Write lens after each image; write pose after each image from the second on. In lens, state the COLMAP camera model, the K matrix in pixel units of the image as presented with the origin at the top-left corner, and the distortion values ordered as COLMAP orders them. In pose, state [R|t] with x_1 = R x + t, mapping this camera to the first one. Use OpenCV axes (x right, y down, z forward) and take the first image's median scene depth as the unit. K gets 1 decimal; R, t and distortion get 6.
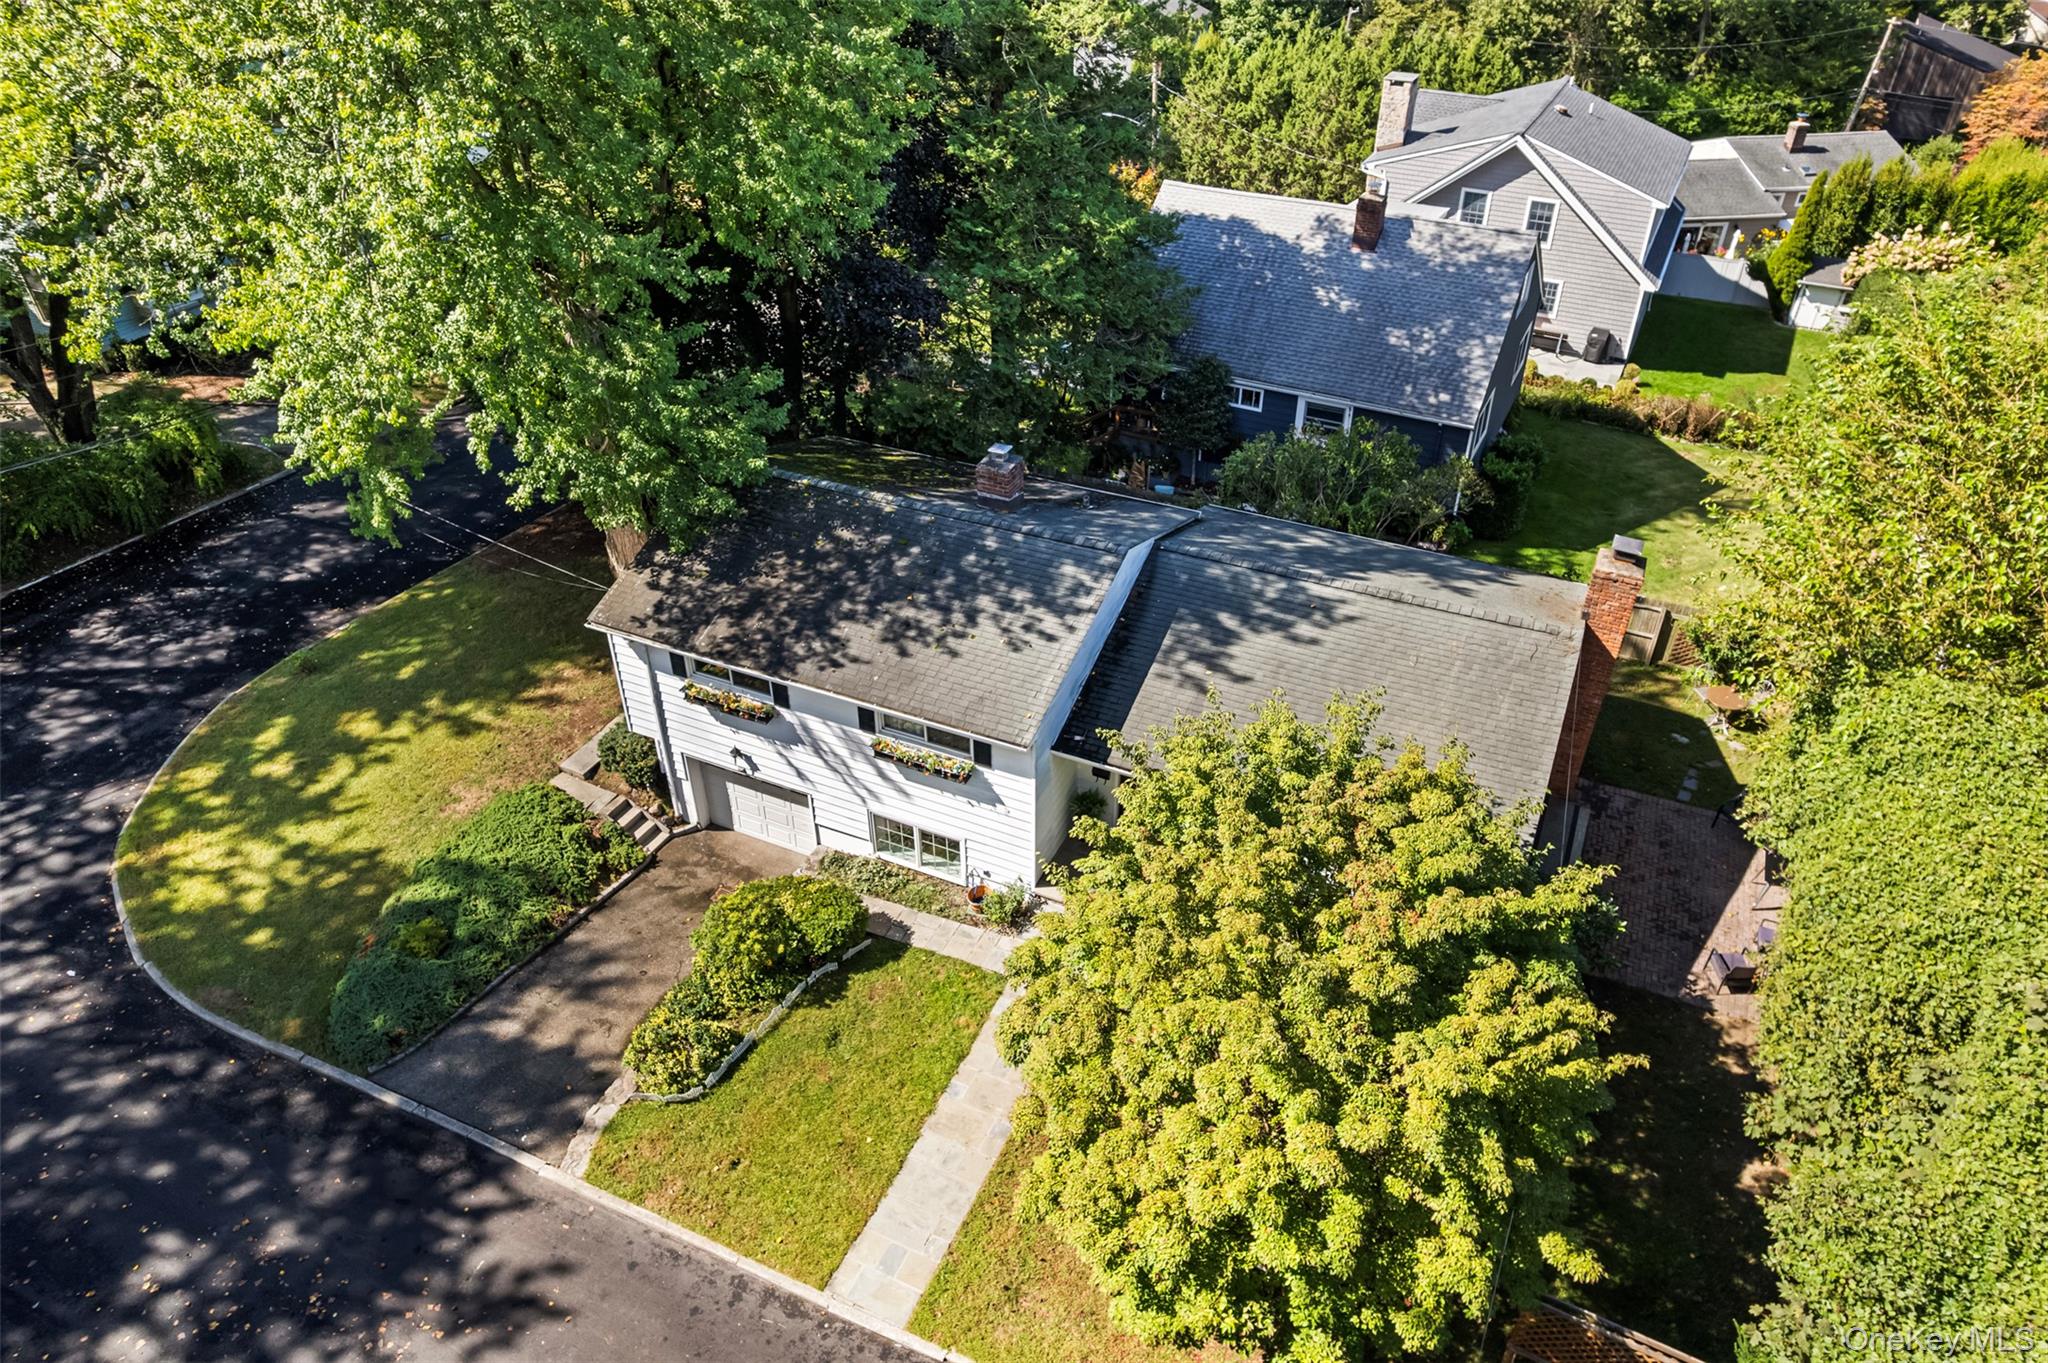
lens RADIAL K [[1310.4, 0, 1025.5], [0, 1310.4, 689.7], [0, 0, 1]] dist [-0.067039, 0.052067]
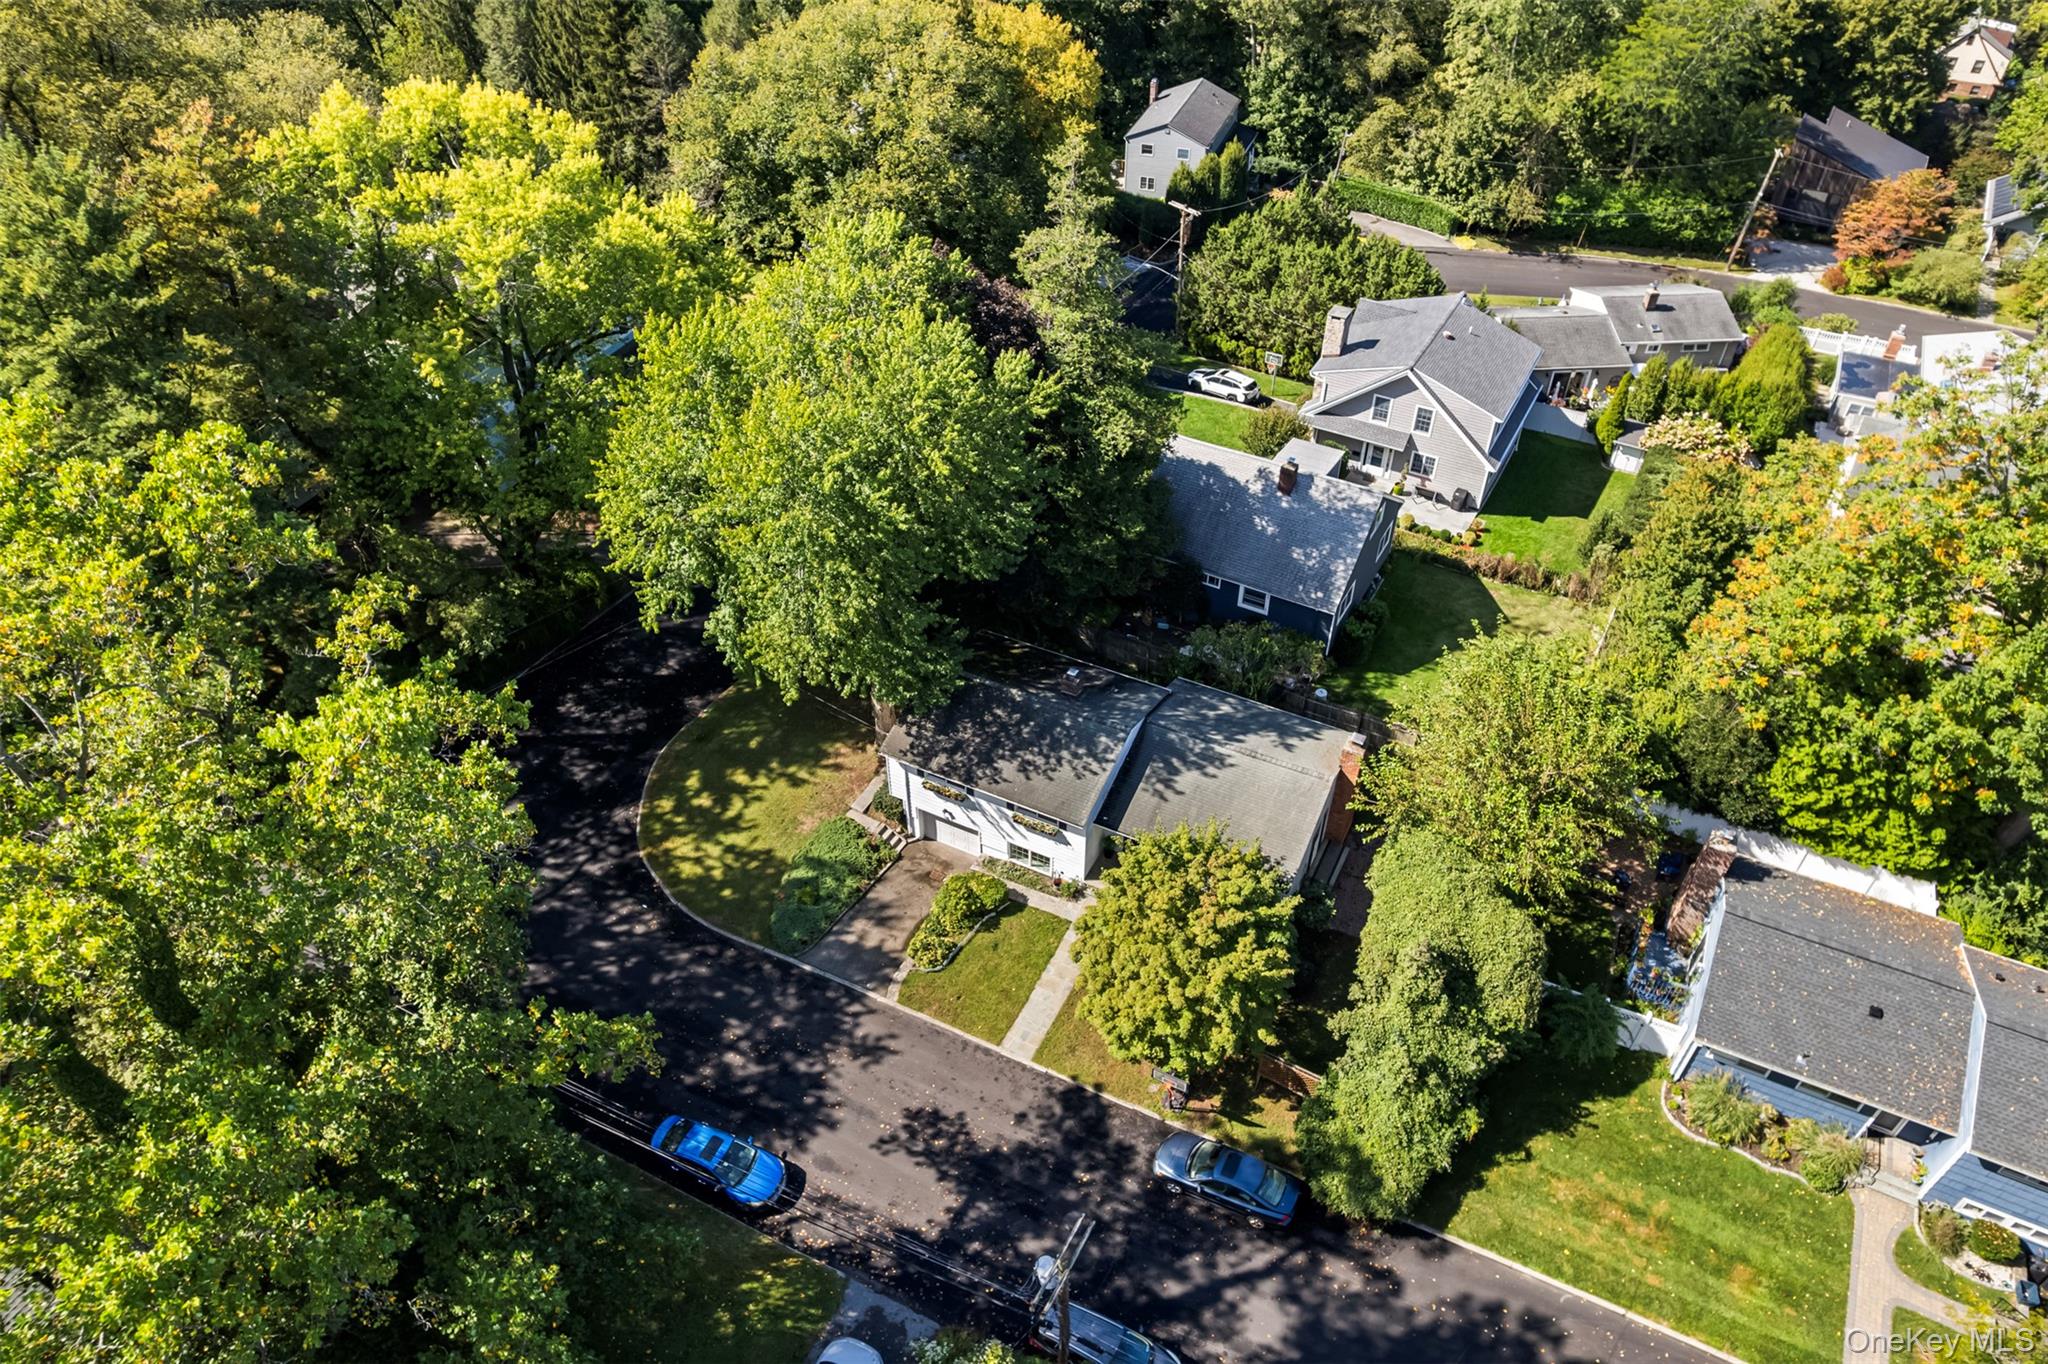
lens RADIAL K [[1310.4, 0, 1025.5], [0, 1310.4, 690.2], [0, 0, 1]] dist [-0.067039, 0.052067]
pose [[0.999227, 0.023682, -0.031368, -0.029827], [-0.020399, 0.994662, 0.101154, -0.385138], [0.033596, -0.100436, 0.994376, -1.153378]]
